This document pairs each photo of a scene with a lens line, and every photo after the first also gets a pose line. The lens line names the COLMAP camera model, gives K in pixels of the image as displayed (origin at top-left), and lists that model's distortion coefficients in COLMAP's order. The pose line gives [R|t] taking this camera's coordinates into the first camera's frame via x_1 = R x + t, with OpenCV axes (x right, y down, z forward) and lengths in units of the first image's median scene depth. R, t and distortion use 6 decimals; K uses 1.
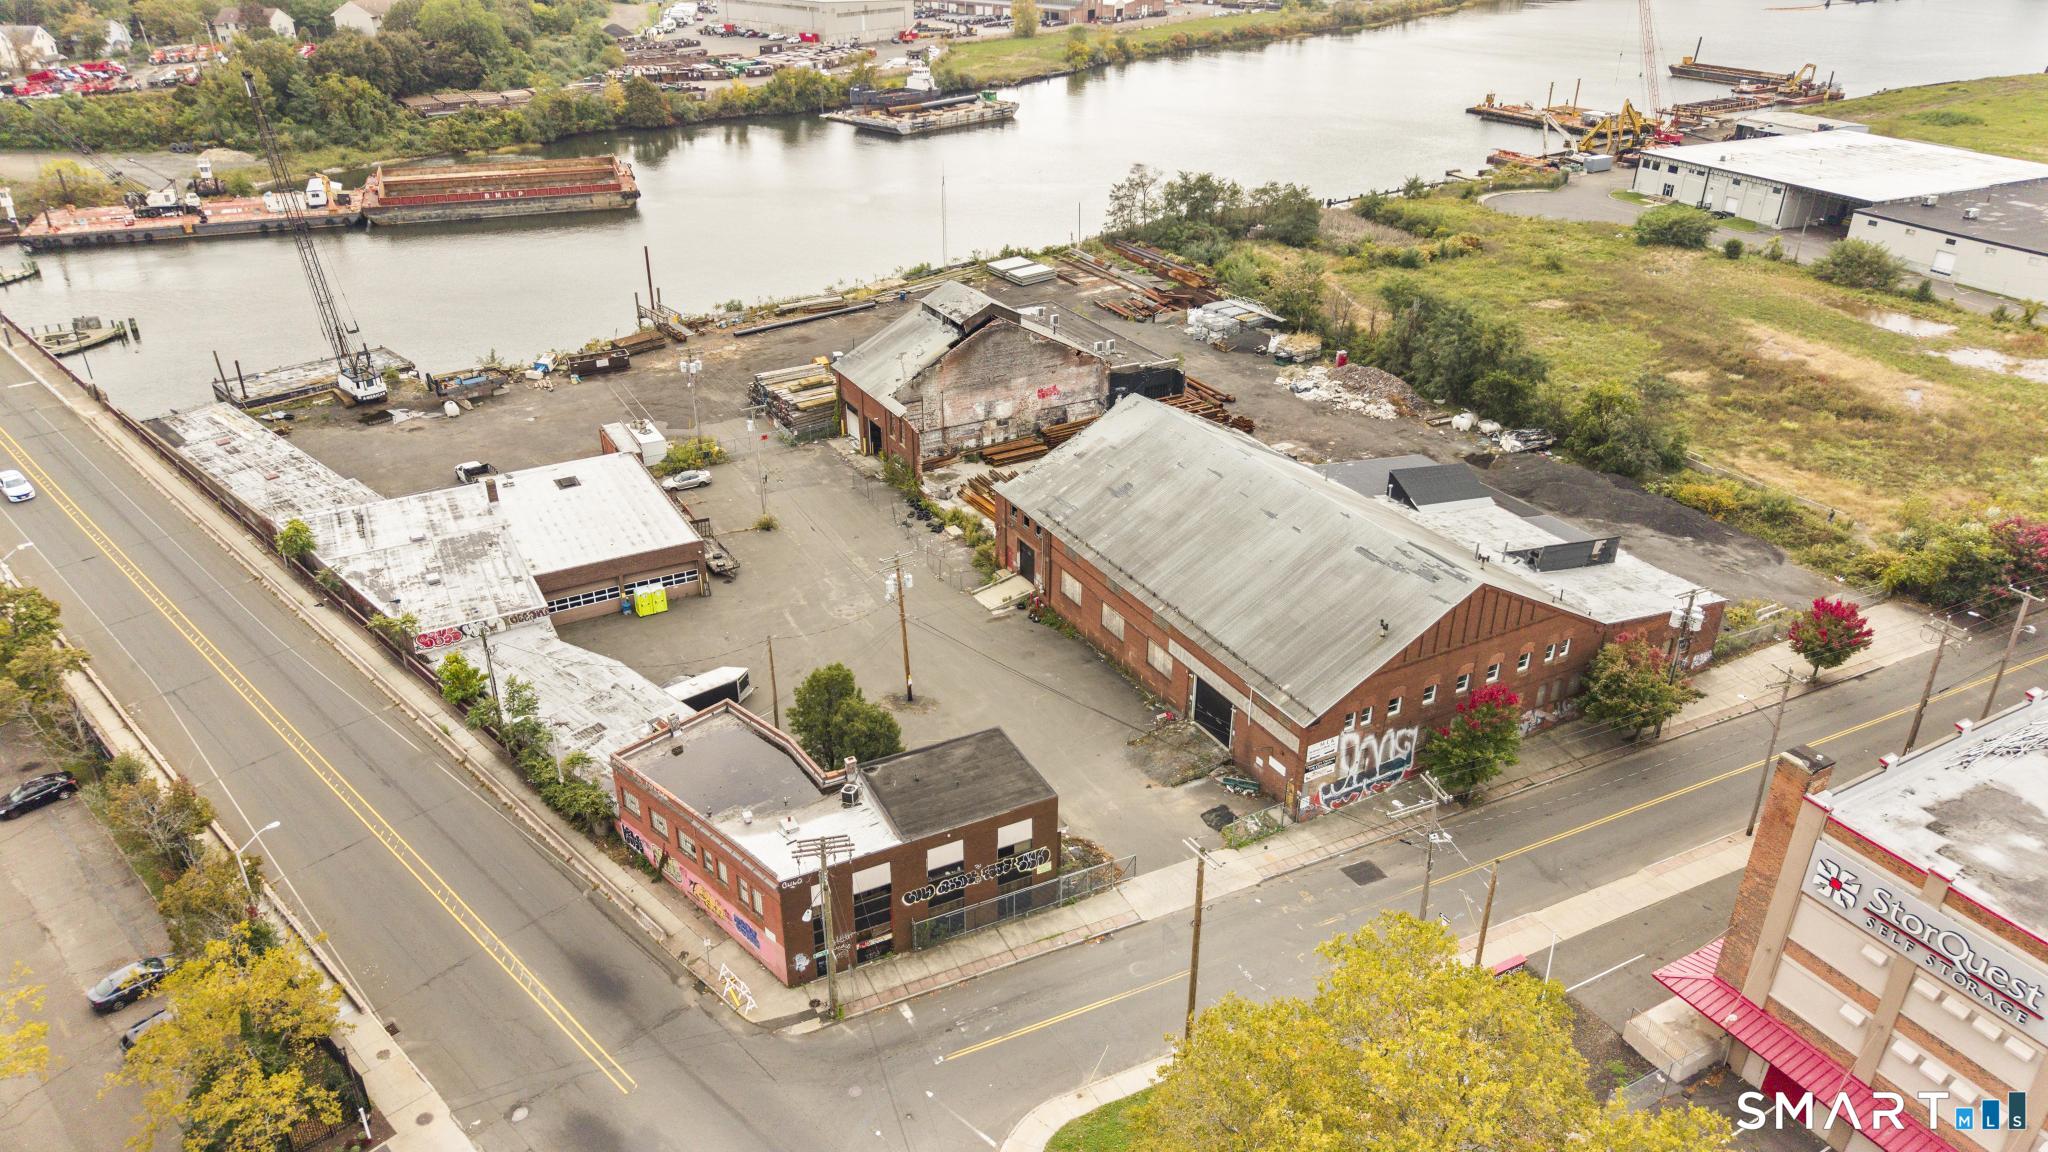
lens RADIAL K [[1378.4, 0, 1039.9], [0, 1378.4, 571.3], [0, 0, 1]] dist [0.024740, -0.024944]
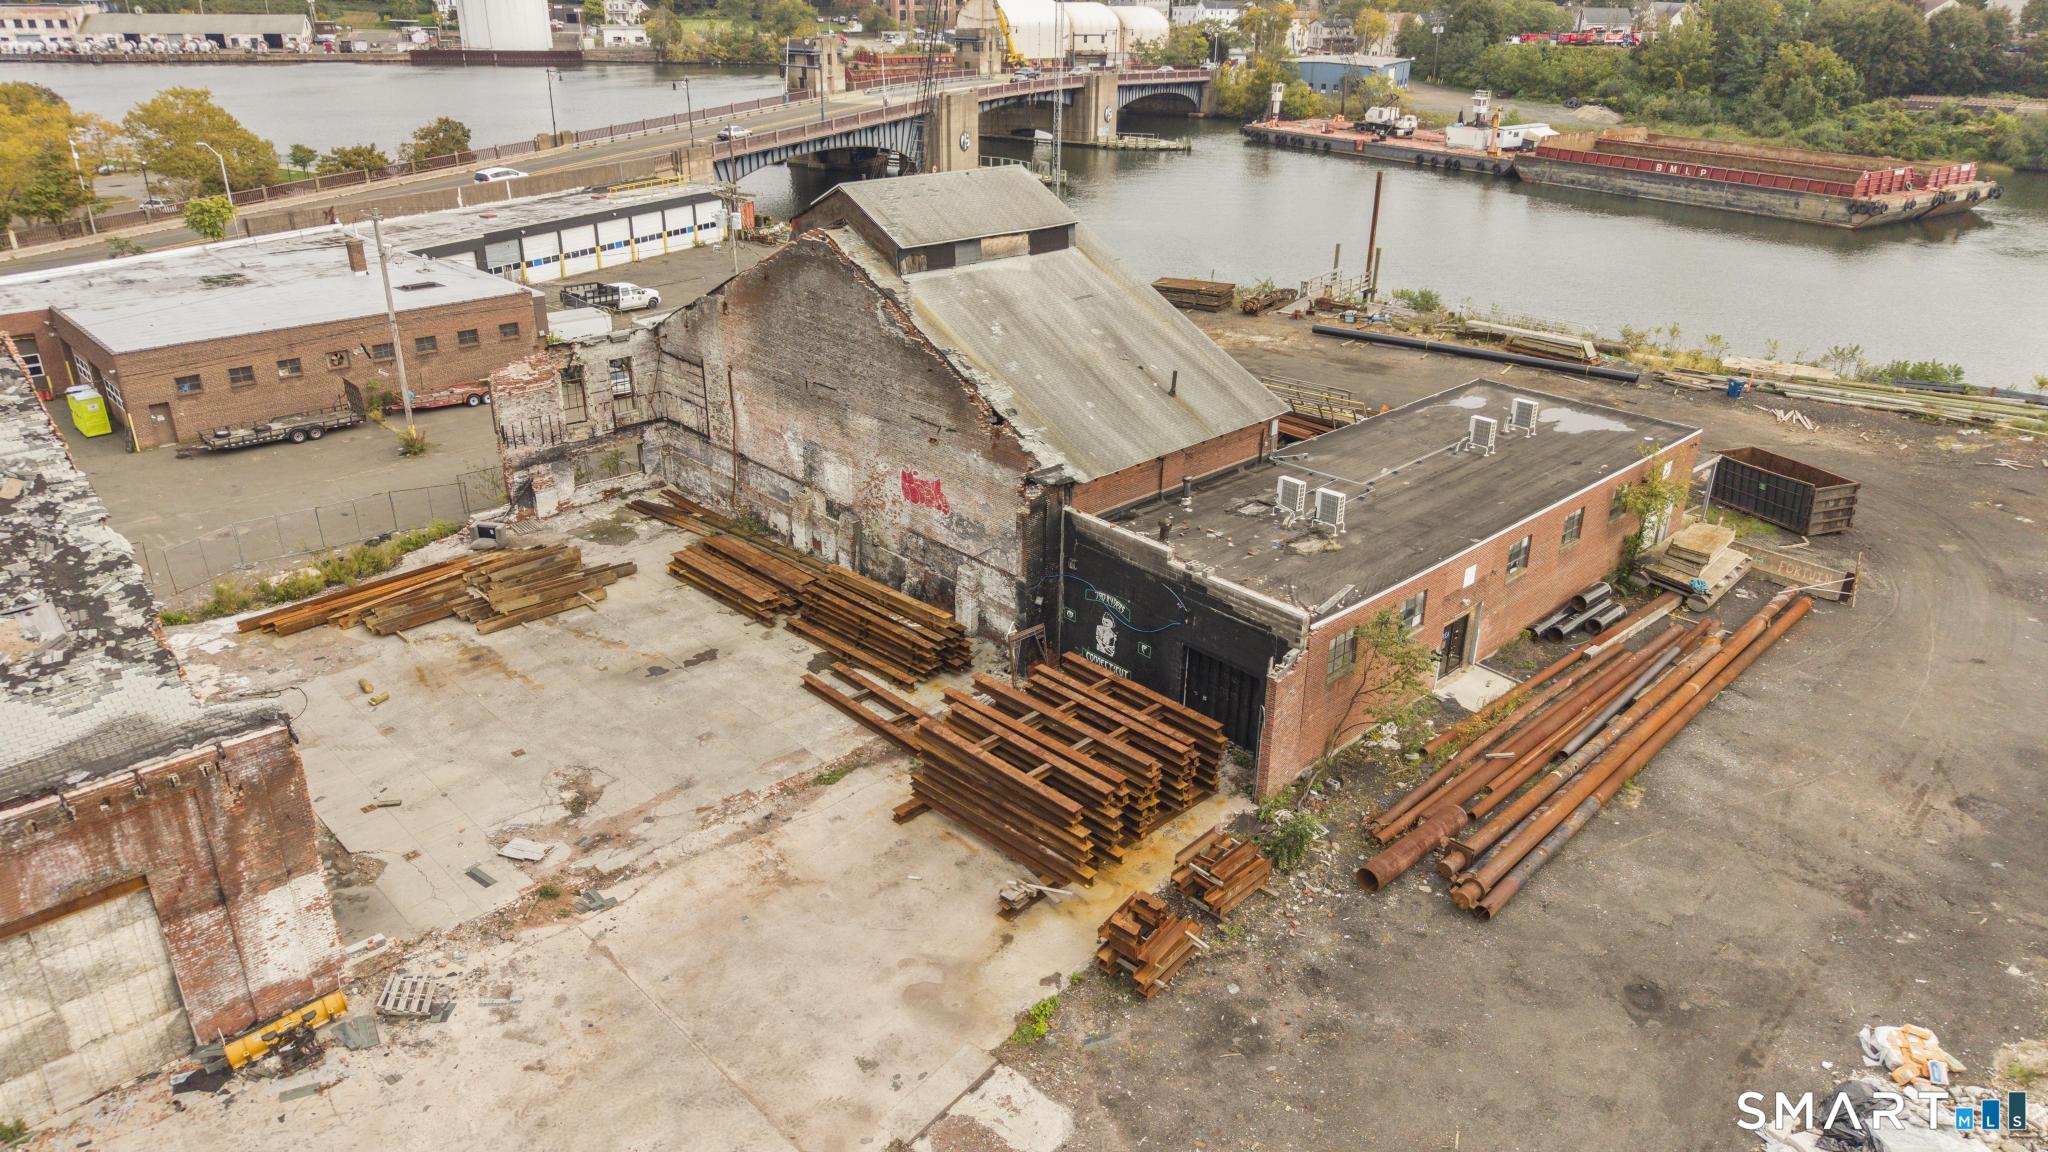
lens RADIAL K [[1378.4, 0, 1038.5], [0, 1378.4, 573.5], [0, 0, 1]] dist [0.024740, -0.024944]
pose [[0.254070, 0.387473, -0.886179, 0.325756], [-0.455546, 0.856190, 0.243755, -0.206778], [0.853186, 0.341764, 0.394044, 0.875280]]
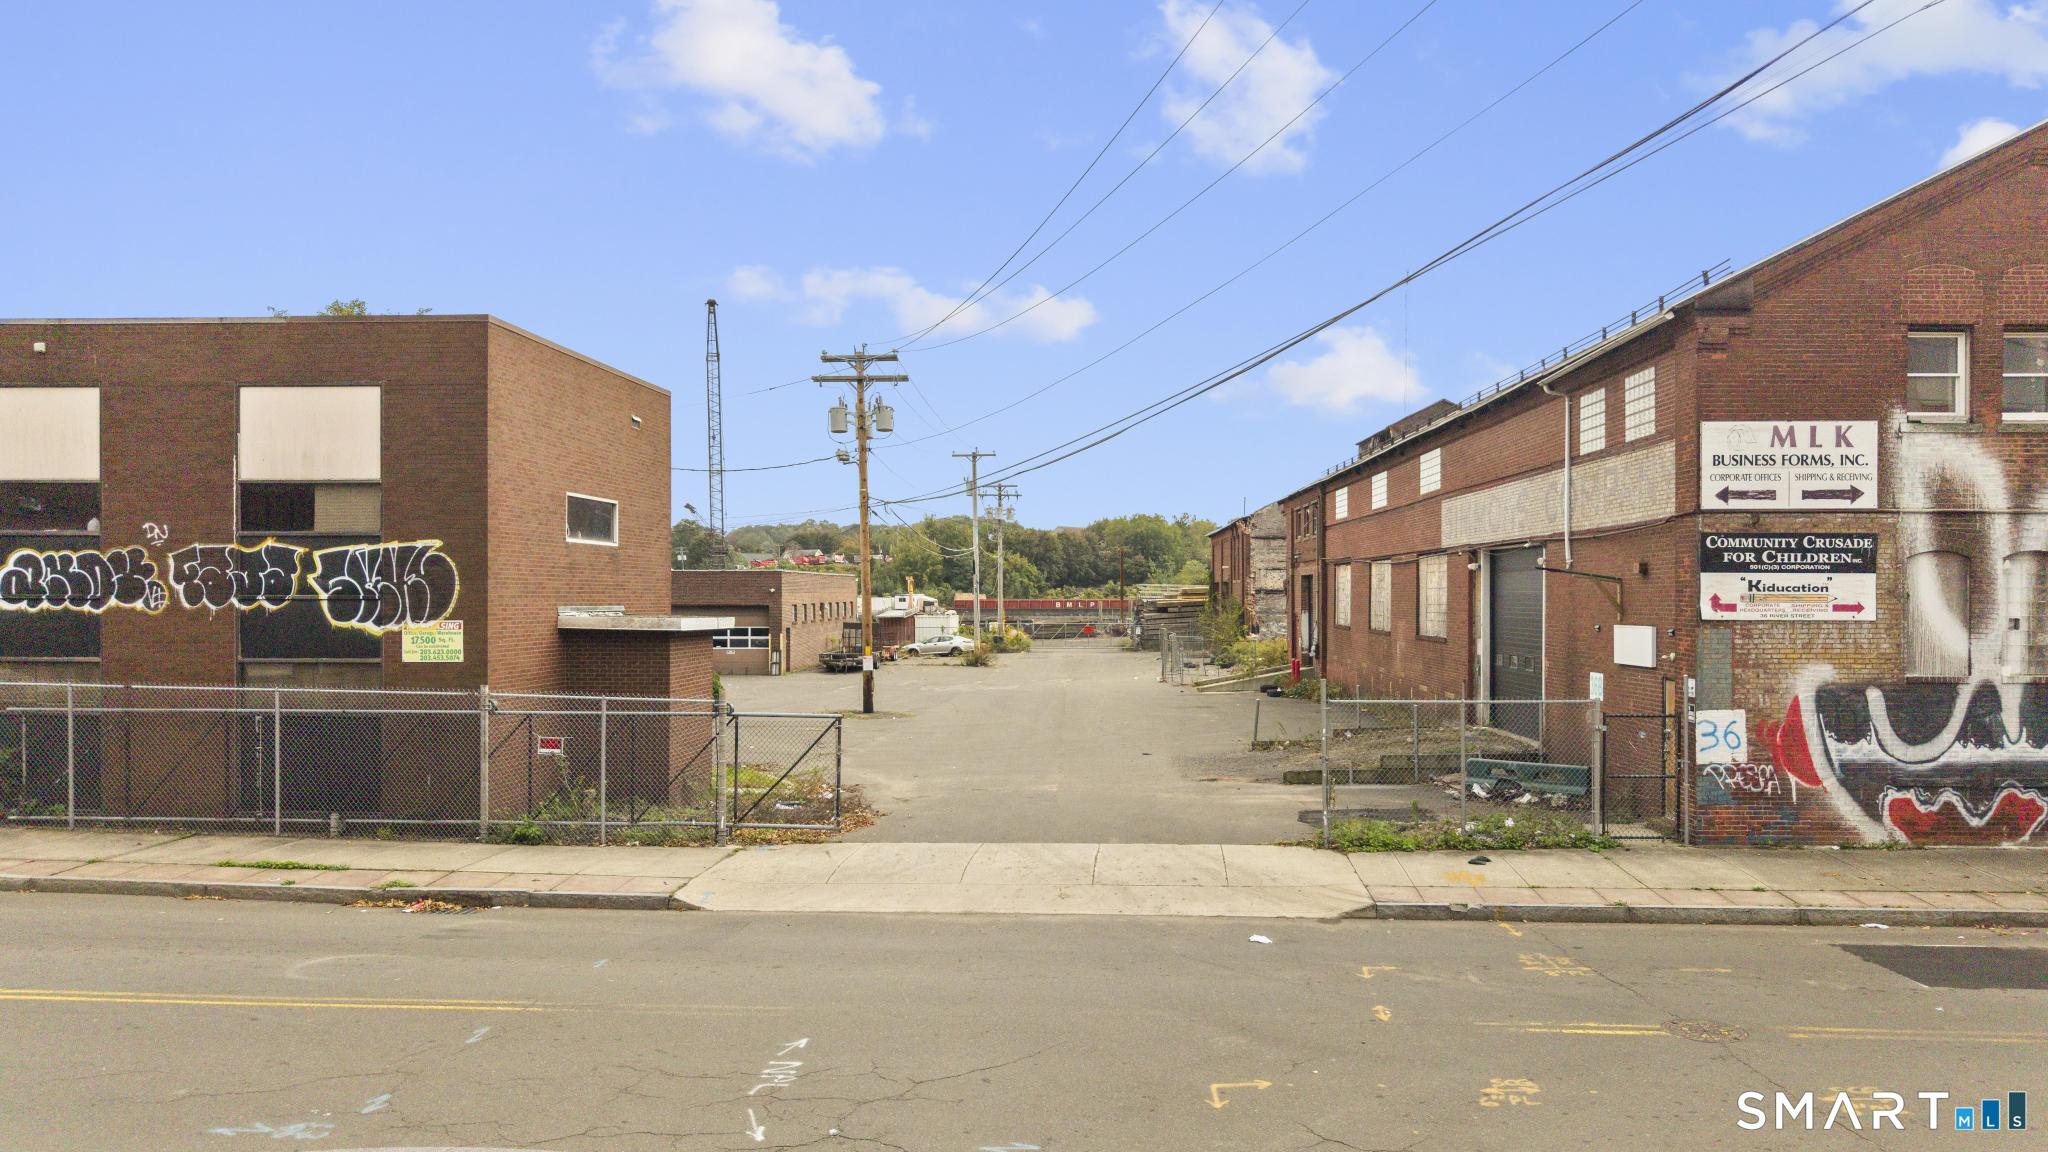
lens RADIAL K [[1378.4, 0, 1067.0], [0, 1378.4, 584.2], [0, 0, 1]] dist [0.024740, -0.024944]
pose [[0.869837, -0.005727, -0.493307, 0.125347], [-0.217145, 0.893418, -0.393259, 0.152176], [0.442981, 0.449190, 0.775884, 0.459043]]
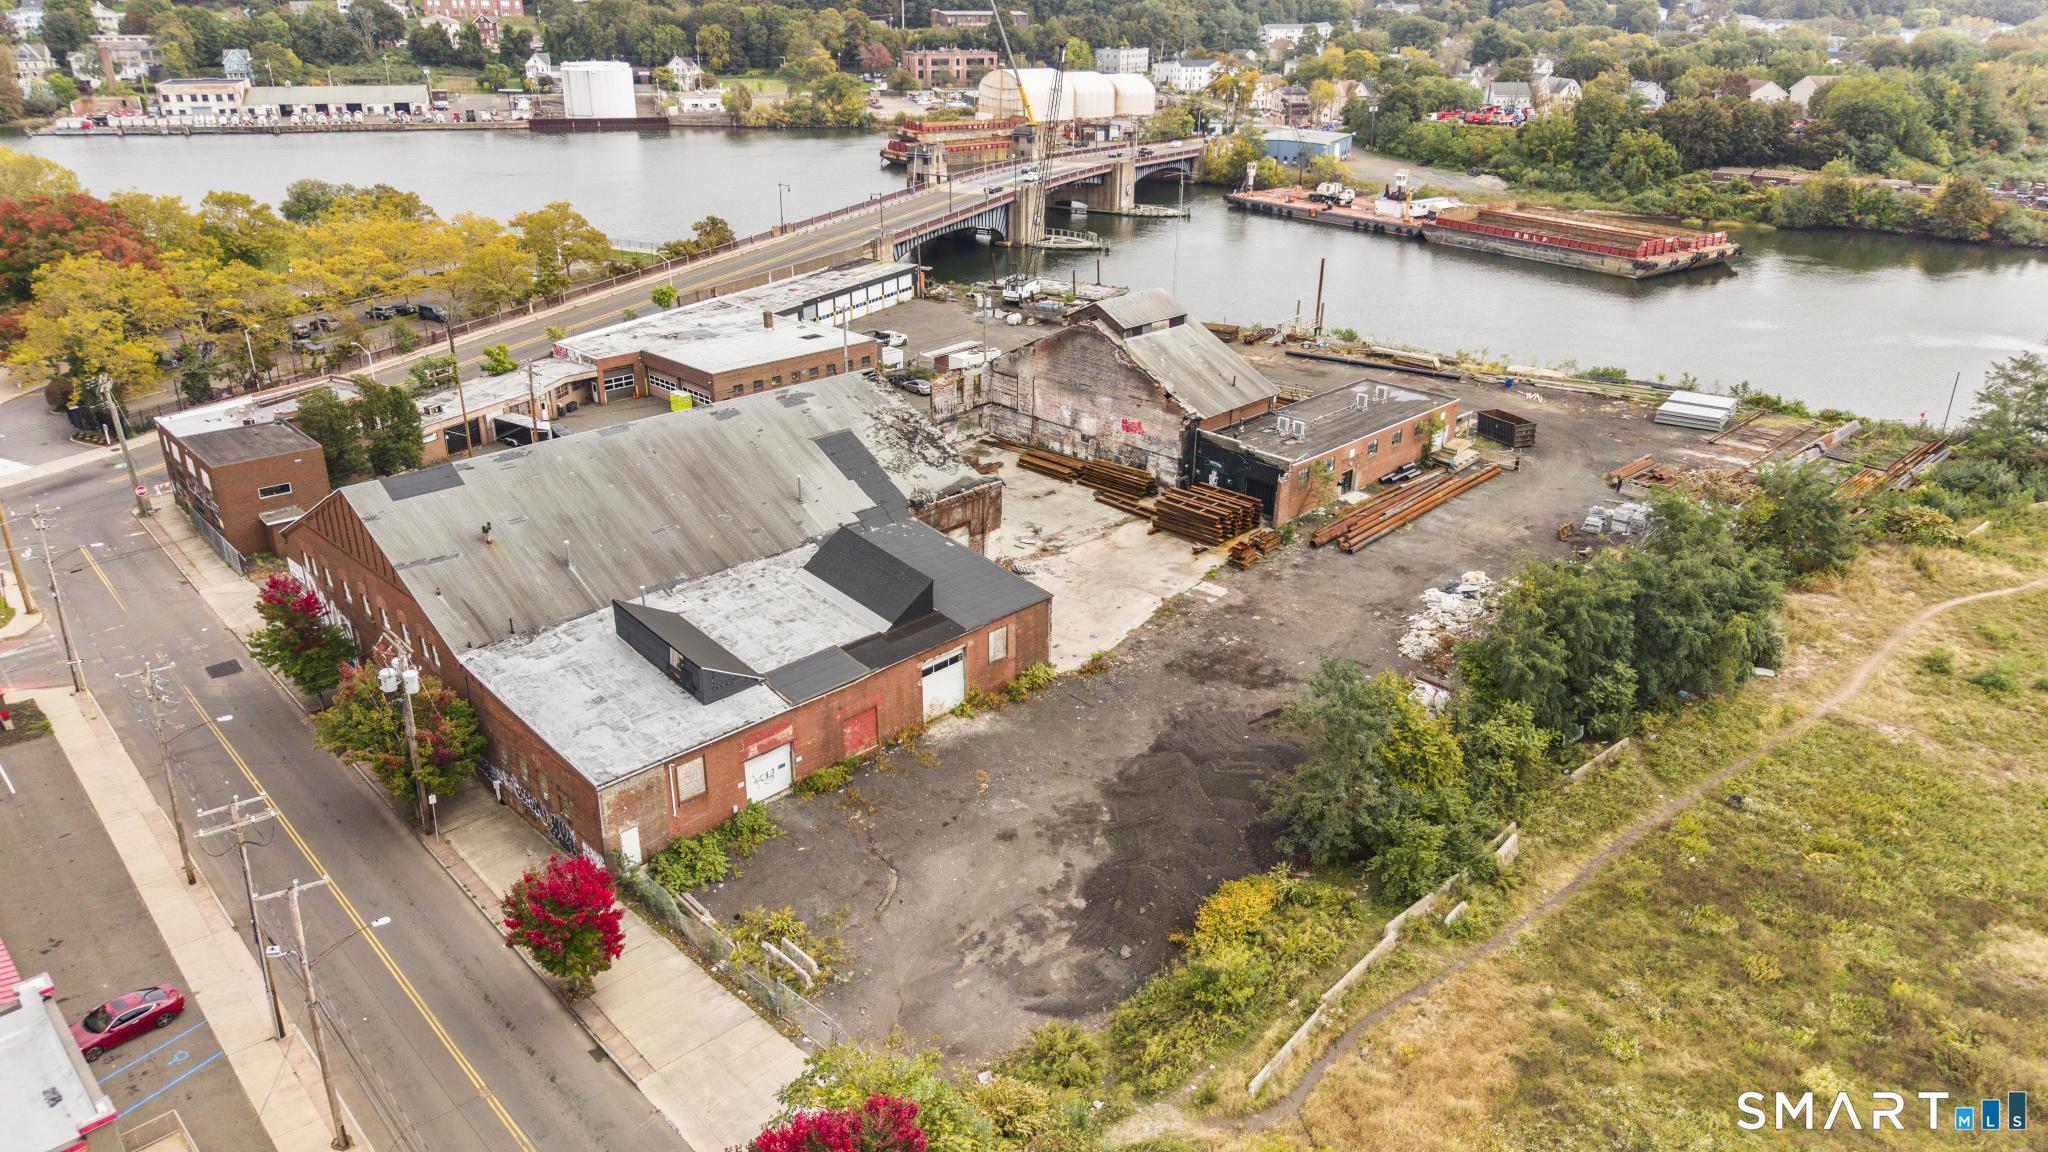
lens RADIAL K [[1378.4, 0, 1031.0], [0, 1378.4, 582.5], [0, 0, 1]] dist [0.024740, -0.024944]
pose [[0.276879, 0.383153, -0.881210, 0.766534], [-0.447530, 0.862949, 0.234598, -0.215145], [0.850326, 0.329413, 0.410405, 0.612621]]
